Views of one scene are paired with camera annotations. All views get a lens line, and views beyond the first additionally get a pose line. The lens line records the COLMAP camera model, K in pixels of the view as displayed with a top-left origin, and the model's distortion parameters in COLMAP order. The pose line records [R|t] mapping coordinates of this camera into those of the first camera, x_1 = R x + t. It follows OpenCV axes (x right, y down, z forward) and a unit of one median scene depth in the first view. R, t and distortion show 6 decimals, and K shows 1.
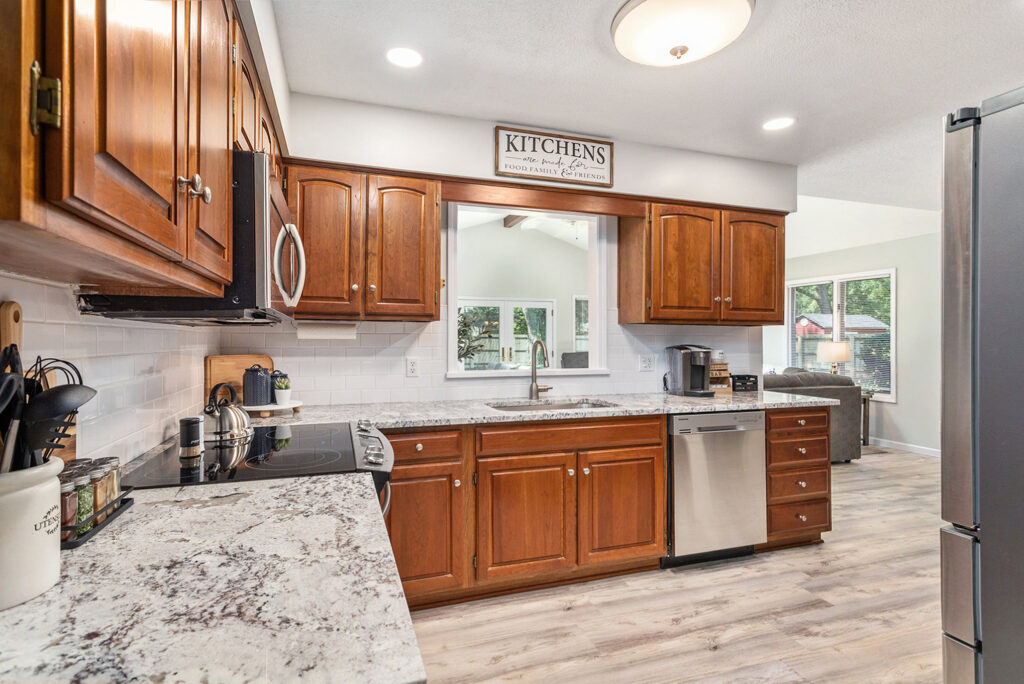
lens RADIAL K [[475.7, 0, 512.0], [0, 475.7, 342.0], [0, 0, 1]] dist [0.012470, 0.000144]
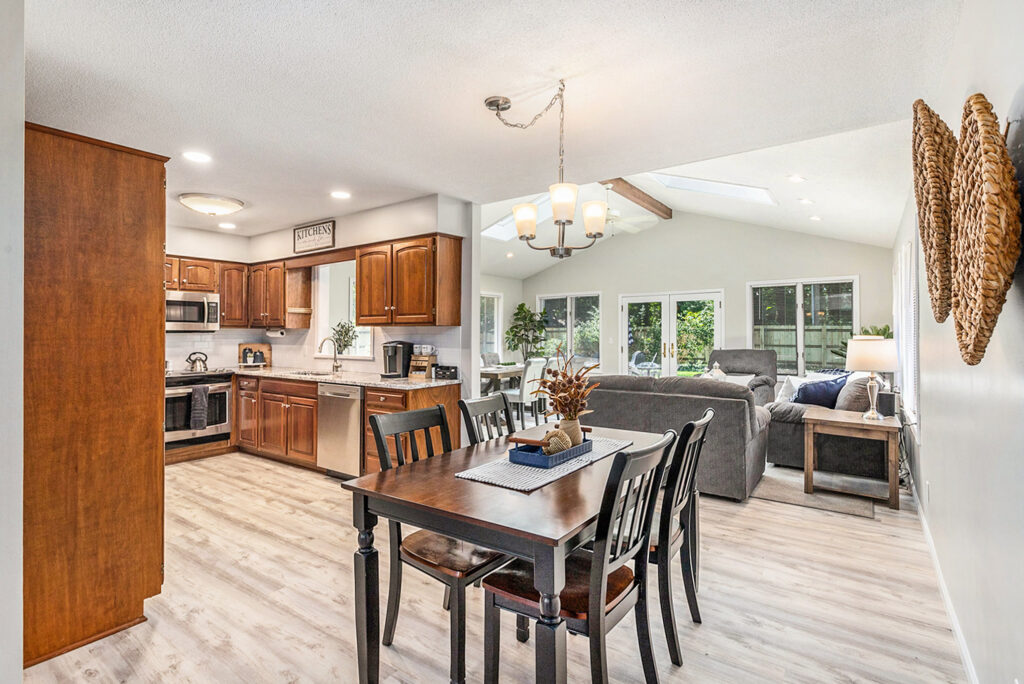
lens RADIAL K [[490.8, 0, 515.1], [0, 490.8, 336.0], [0, 0, 1]] dist [-0.000984, -0.000385]
pose [[0.601235, -0.002336, -0.799069, 5.331713], [0.003304, 0.999994, -0.000437, -0.021214], [0.799065, -0.002378, 0.601239, 1.274367]]
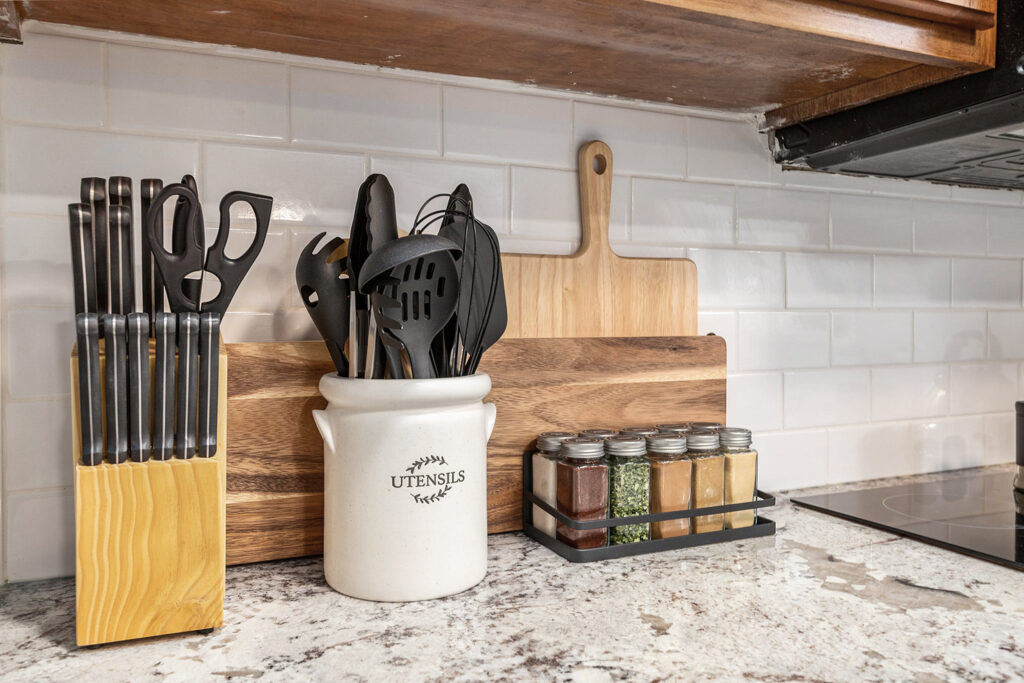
lens RADIAL K [[821.4, 0, 512.0], [0, 821.4, 341.5], [0, 0, 1]] dist [0.010267, 0.005009]
pose [[0.094159, 0.030572, -0.995088, 0.005857], [0.004791, 0.999503, 0.031161, 0.112008], [0.995546, -0.007701, 0.093966, 0.641272]]
